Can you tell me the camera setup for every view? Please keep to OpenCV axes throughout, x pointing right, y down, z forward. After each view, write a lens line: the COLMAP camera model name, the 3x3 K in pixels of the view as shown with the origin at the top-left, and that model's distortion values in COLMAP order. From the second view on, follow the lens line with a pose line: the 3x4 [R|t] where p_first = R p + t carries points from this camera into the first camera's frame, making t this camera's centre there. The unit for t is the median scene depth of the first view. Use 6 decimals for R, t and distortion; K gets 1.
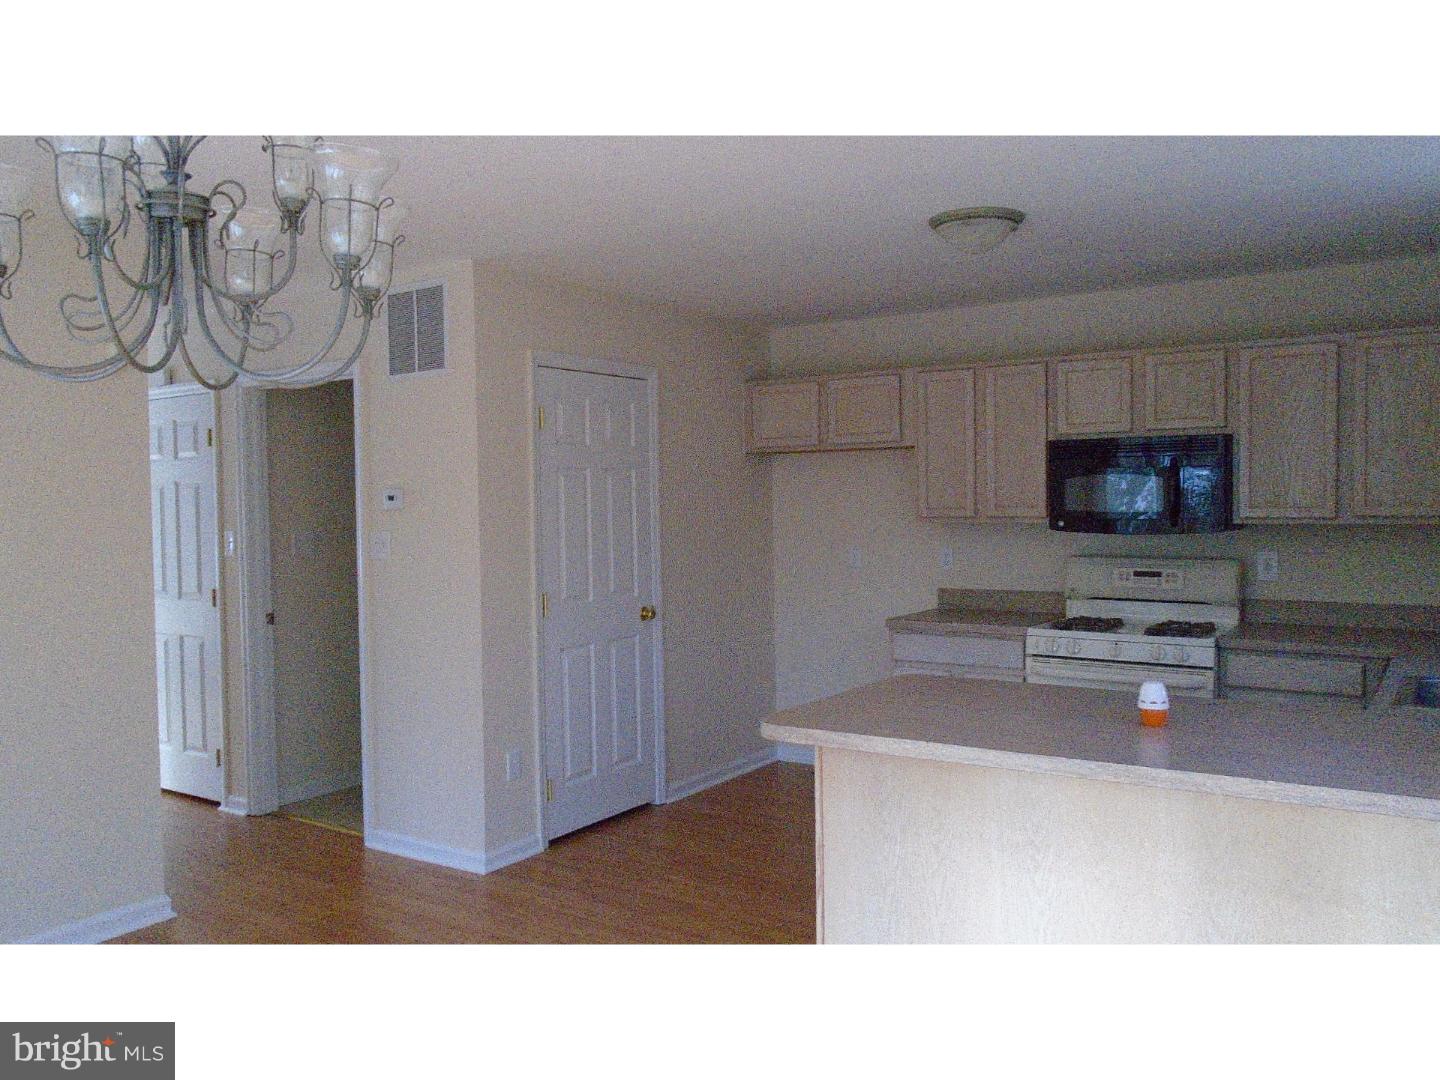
lens RADIAL K [[1096.1, 0, 720.0], [0, 1096.1, 540.0], [0, 0, 1]] dist [-0.004110, -0.000811]
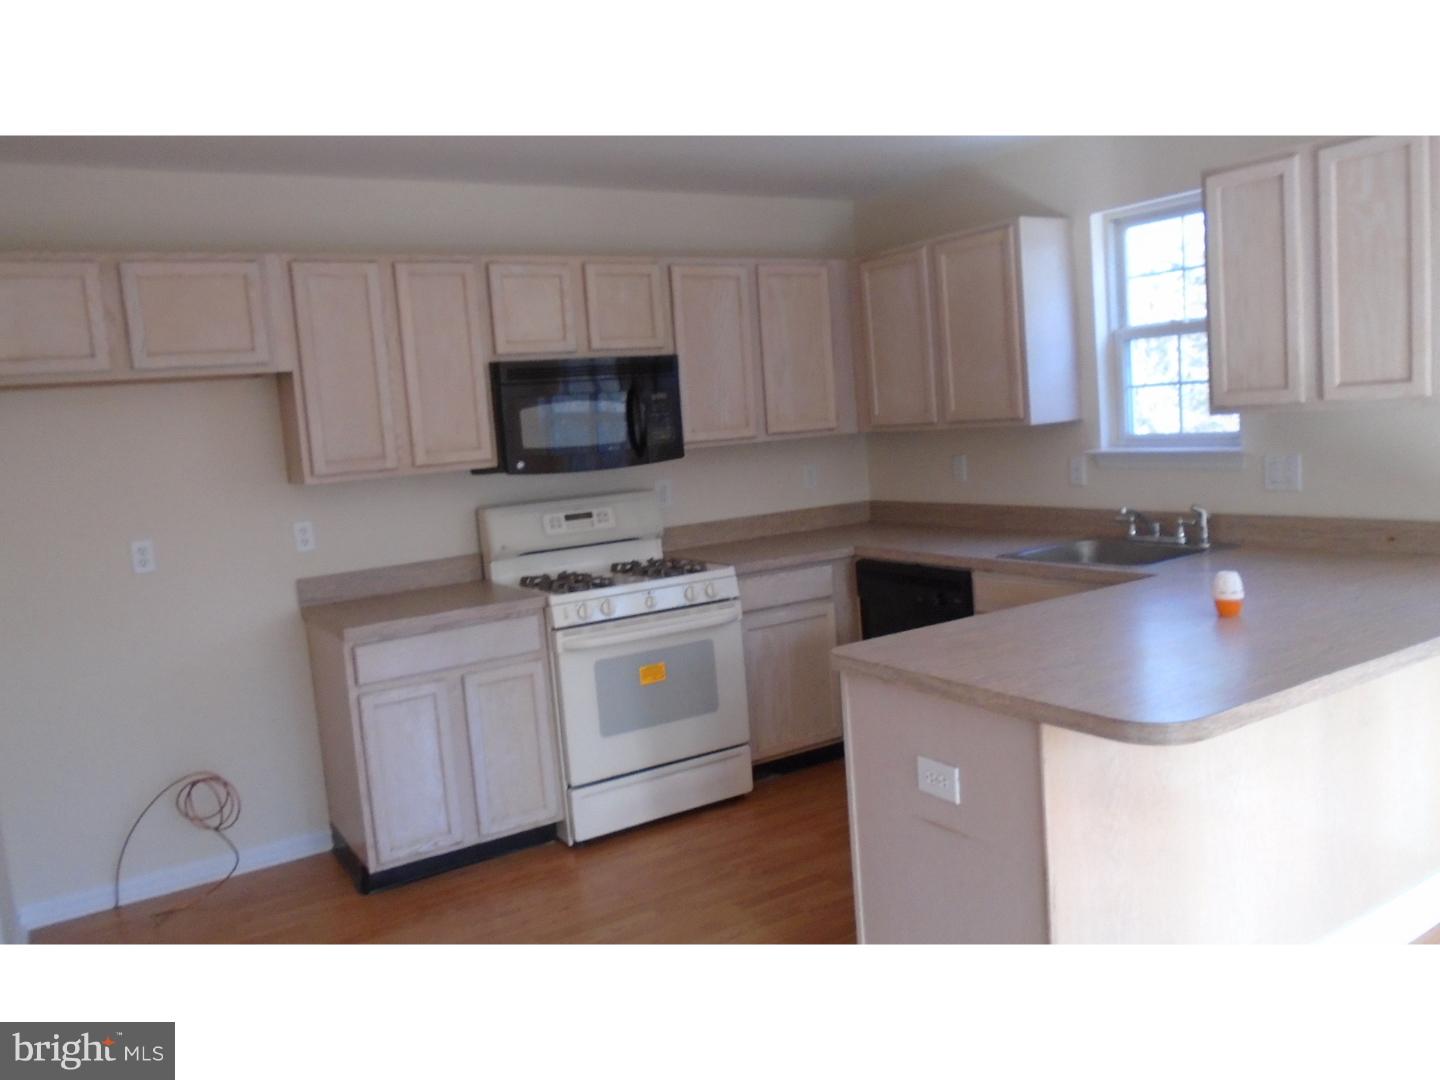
lens RADIAL K [[1096.1, 0, 720.0], [0, 1096.1, 540.0], [0, 0, 1]] dist [-0.004110, -0.000811]
pose [[0.404975, -0.127376, 0.905412, -0.370061], [0.104756, 0.990192, 0.092448, -0.020033], [-0.908307, 0.057408, 0.414346, 0.532776]]
